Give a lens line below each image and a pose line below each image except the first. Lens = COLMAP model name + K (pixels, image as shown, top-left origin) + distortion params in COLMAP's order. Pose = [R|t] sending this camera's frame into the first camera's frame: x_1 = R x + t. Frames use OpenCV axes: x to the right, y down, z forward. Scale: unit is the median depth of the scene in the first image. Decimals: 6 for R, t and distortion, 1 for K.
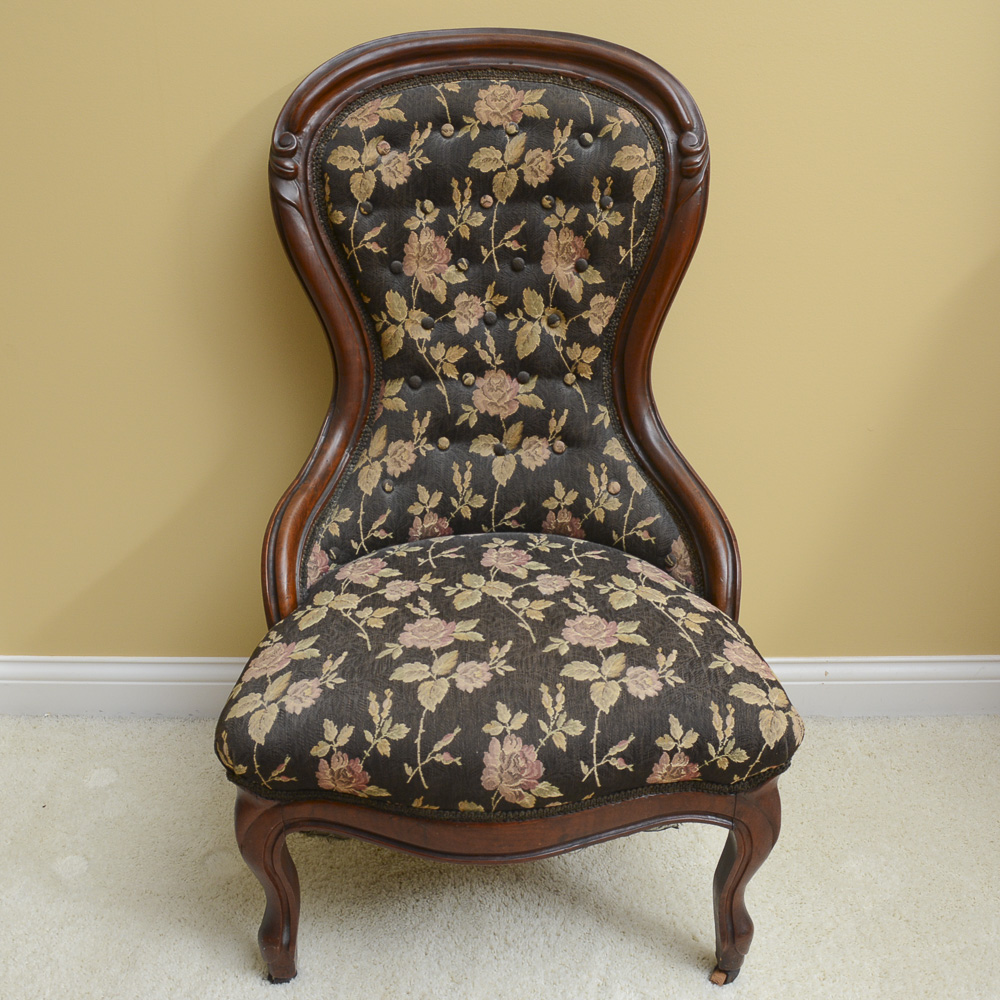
lens RADIAL K [[1262.5, 0, 507.6], [0, 1262.5, 501.7], [0, 0, 1]] dist [-0.078344, 0.000000]
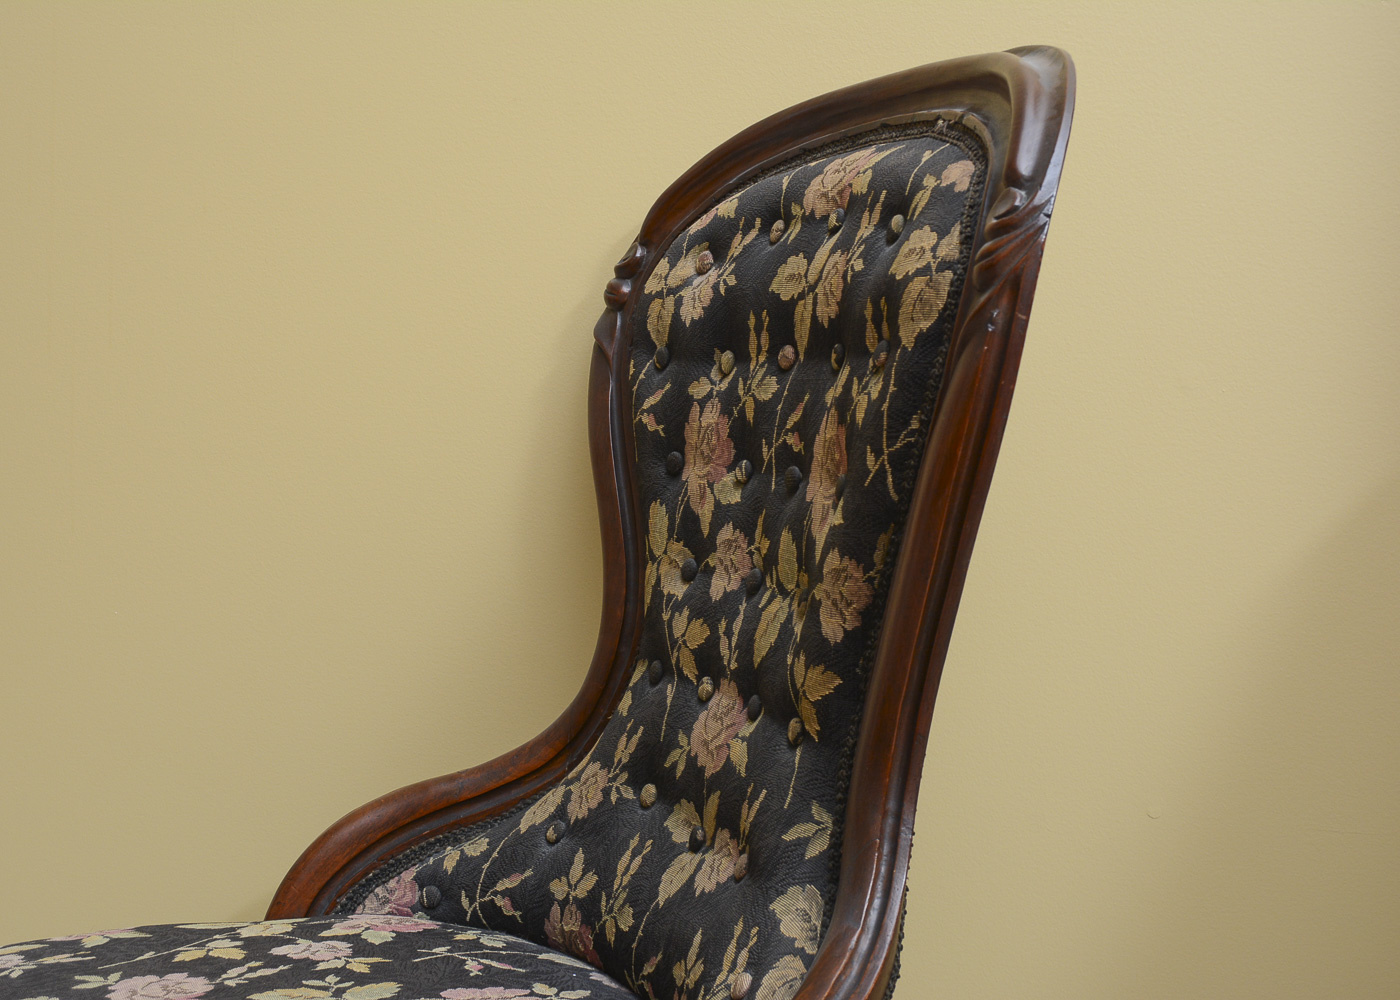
lens RADIAL K [[1564.4, 0, 694.4], [0, 1564.4, 497.3], [0, 0, 1]] dist [-0.050584, 0.000000]
pose [[0.442992, 0.096606, -0.891305, 0.555072], [-0.410493, 0.905699, -0.105855, -0.103204], [0.797028, 0.412767, 0.440874, 0.715562]]
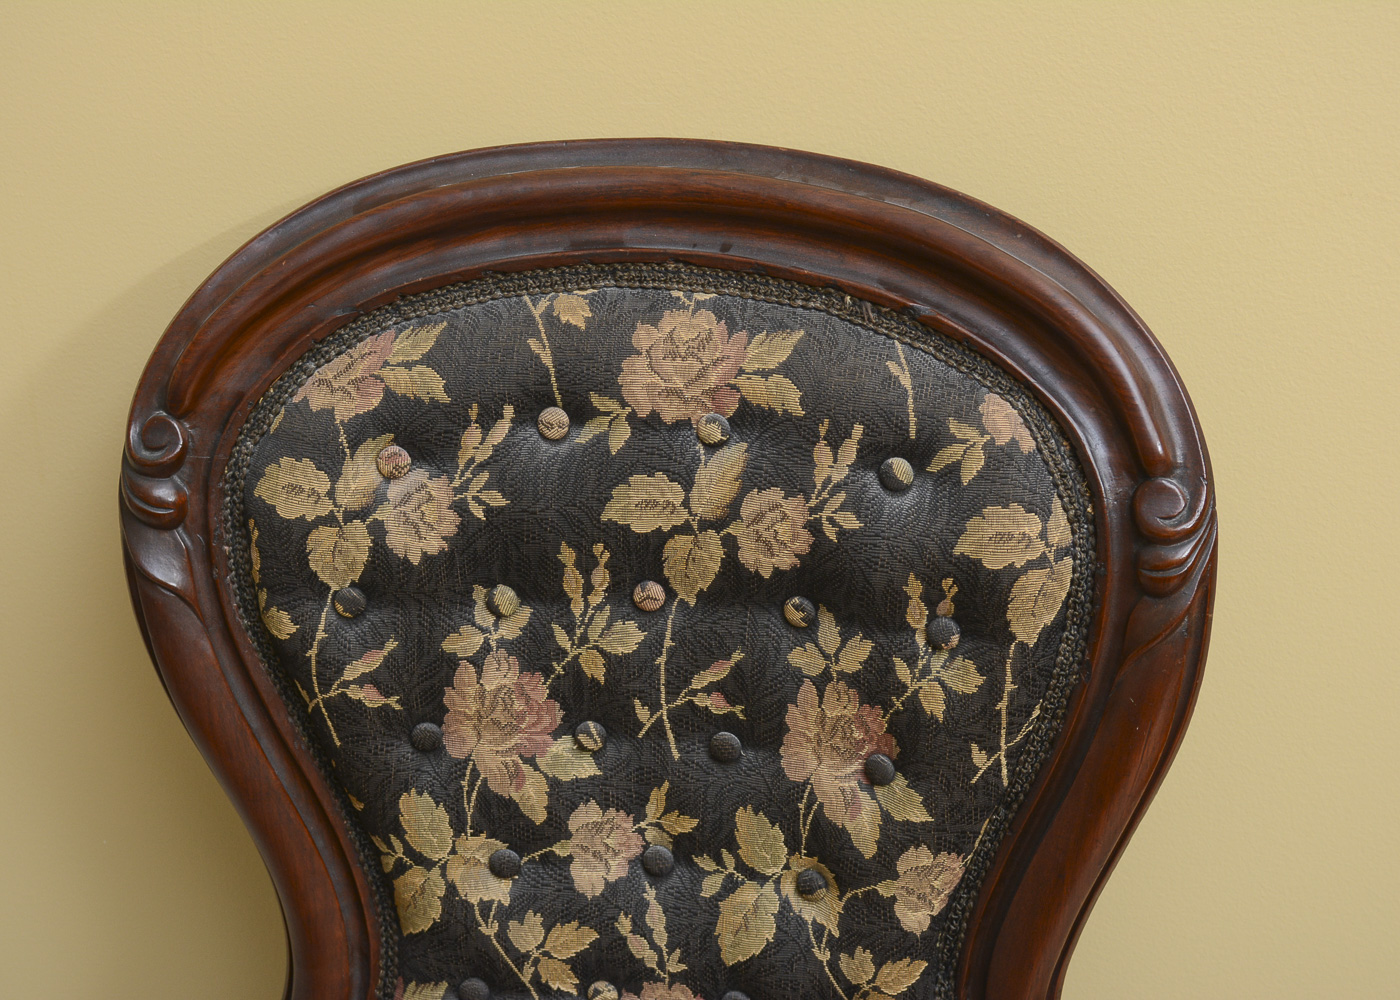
lens RADIAL K [[2622.5, 0, 691.4], [0, 2622.5, 499.3], [0, 0, 1]] dist [0.008385, 0.000000]
pose [[0.985416, 0.058211, -0.159896, 0.129002], [-0.050901, 0.997479, 0.049444, -0.314607], [0.162371, -0.040584, 0.985895, 0.186279]]
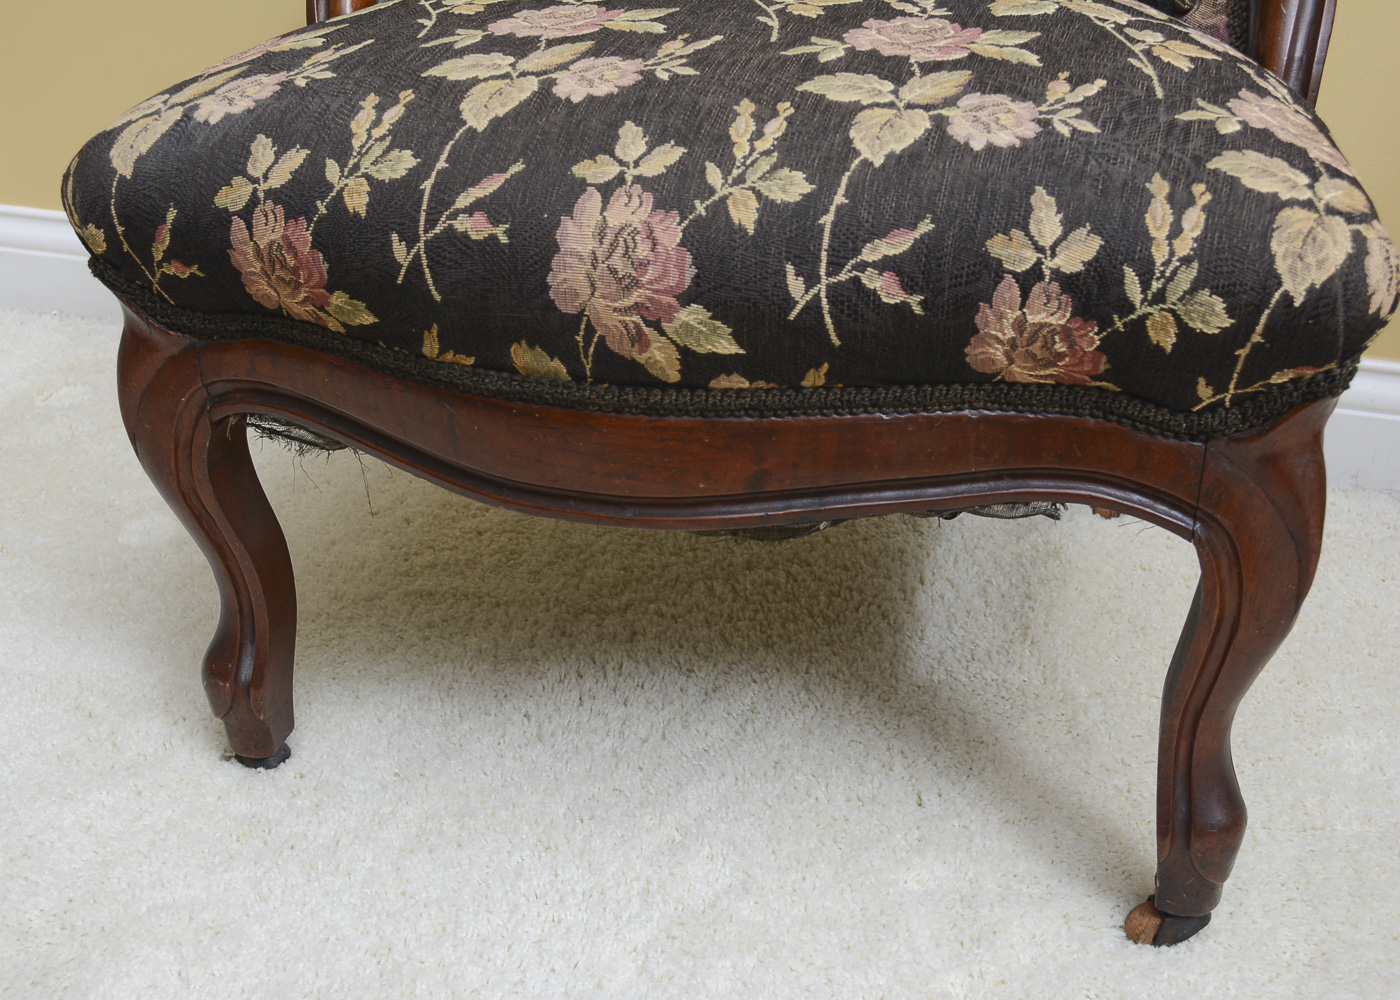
lens RADIAL K [[1748.3, 0, 698.7], [0, 1748.3, 500.5], [0, 0, 1]] dist [-0.046060, 0.000000]
pose [[0.953332, 0.127108, -0.273865, 0.158482], [-0.110153, 0.990967, 0.076489, 0.197198], [0.281114, -0.042752, 0.958722, 0.368272]]
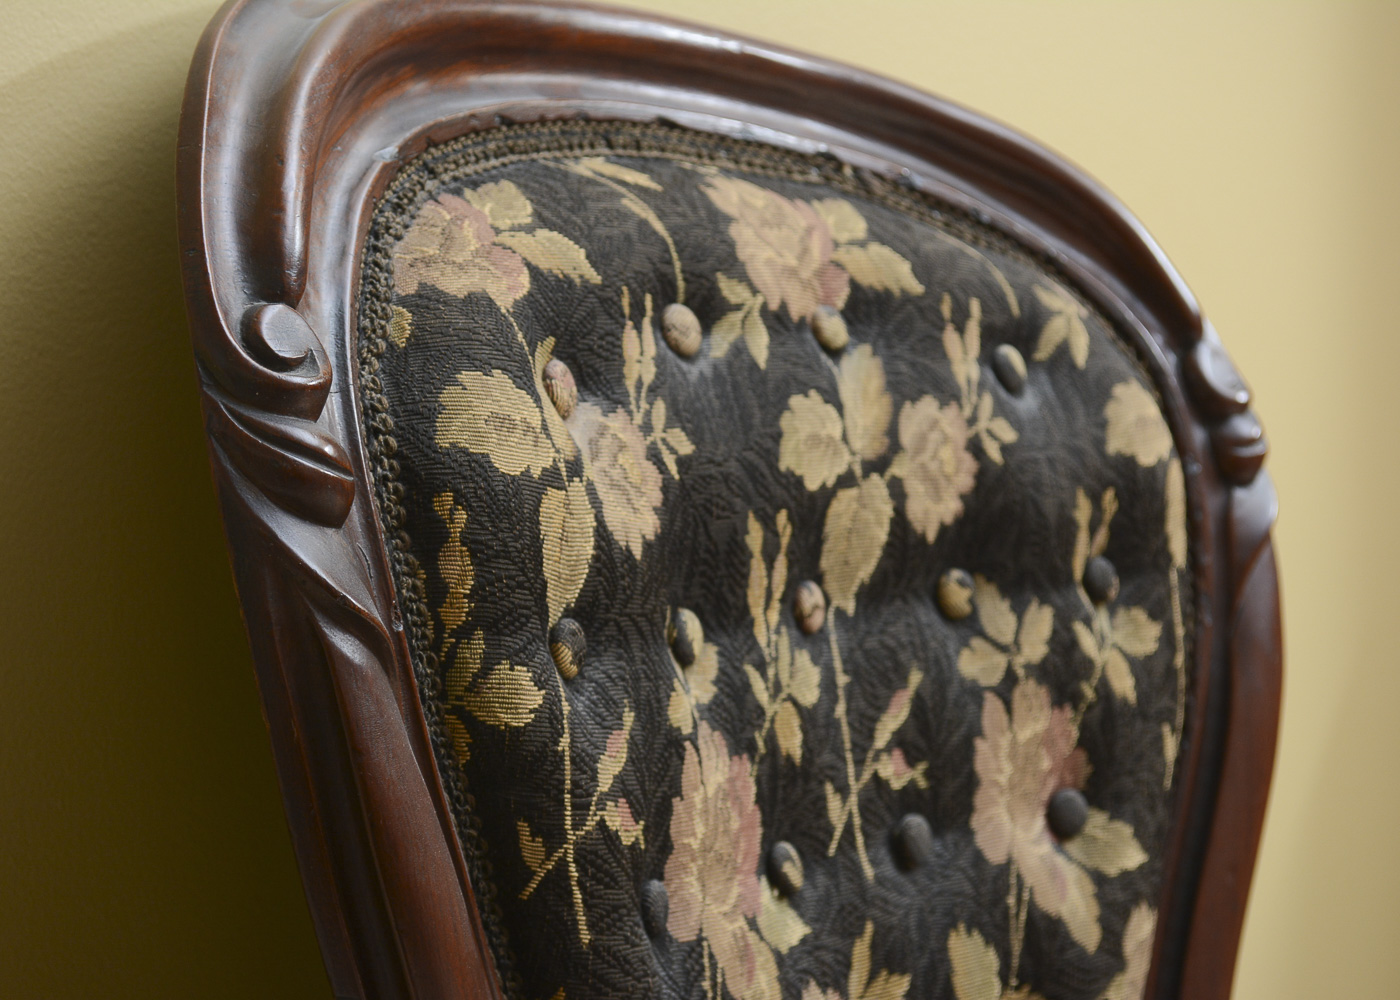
lens RADIAL K [[3078.6, 0, 701.1], [0, 3078.6, 502.2], [0, 0, 1]] dist [0.021126, 0.000000]
pose [[0.575464, -0.017112, 0.817648, -0.533940], [0.335812, 0.916553, -0.217164, -0.133959], [-0.745702, 0.399546, 0.533190, 0.689343]]
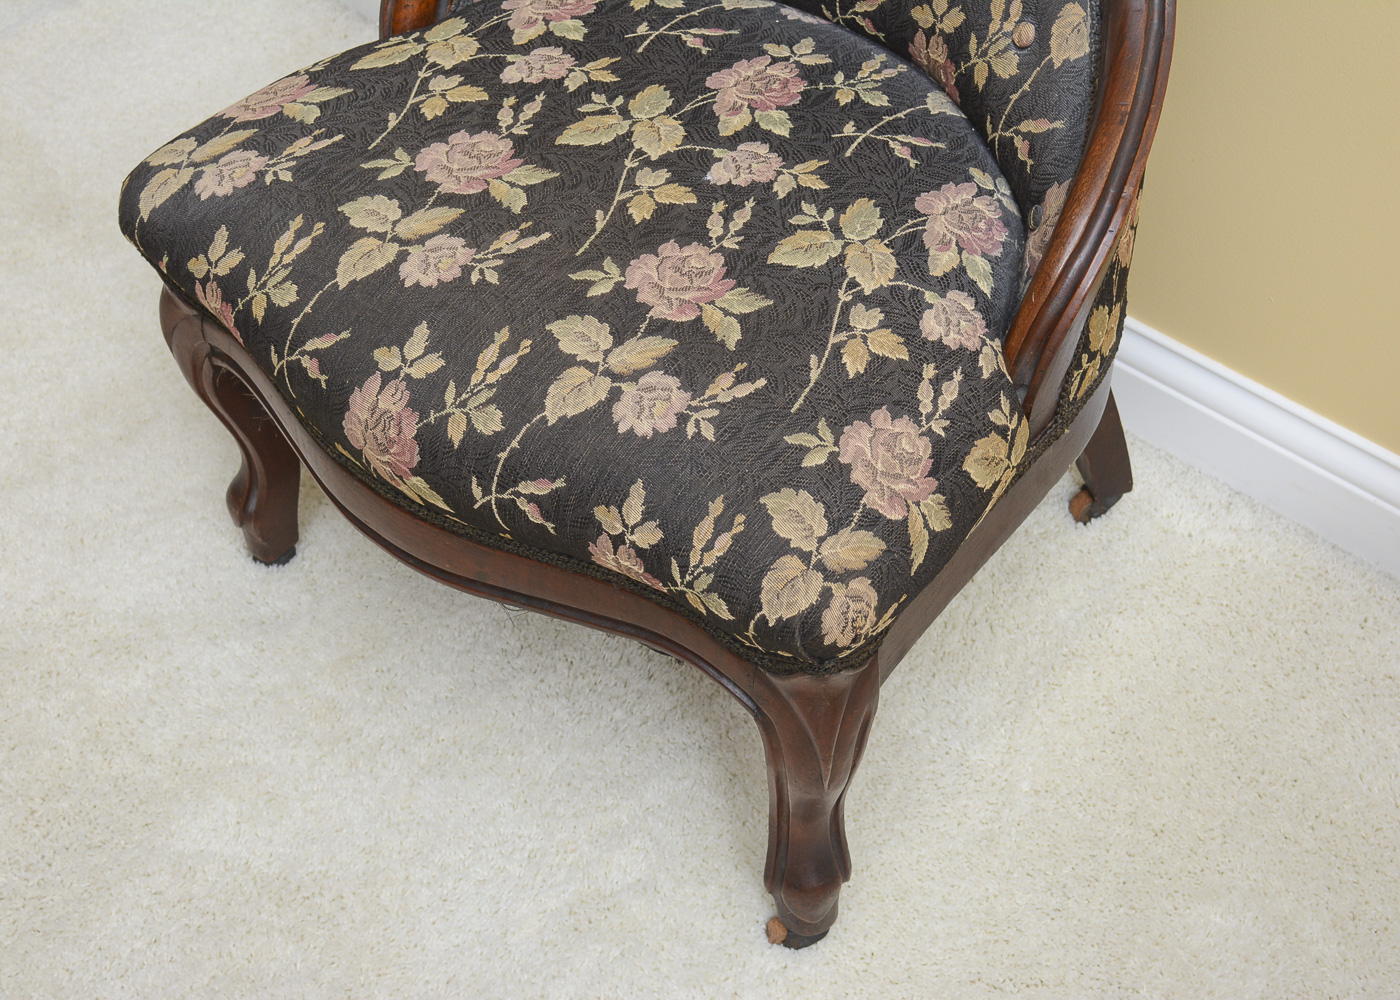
lens RADIAL K [[2339.5, 0, 699.7], [0, 2339.5, 500.3], [0, 0, 1]] dist [0.001508, 0.000000]
pose [[0.745669, 0.472249, -0.470062, 0.527294], [-0.267722, 0.858358, 0.437660, -0.230505], [0.610166, -0.200504, 0.766483, 0.193683]]
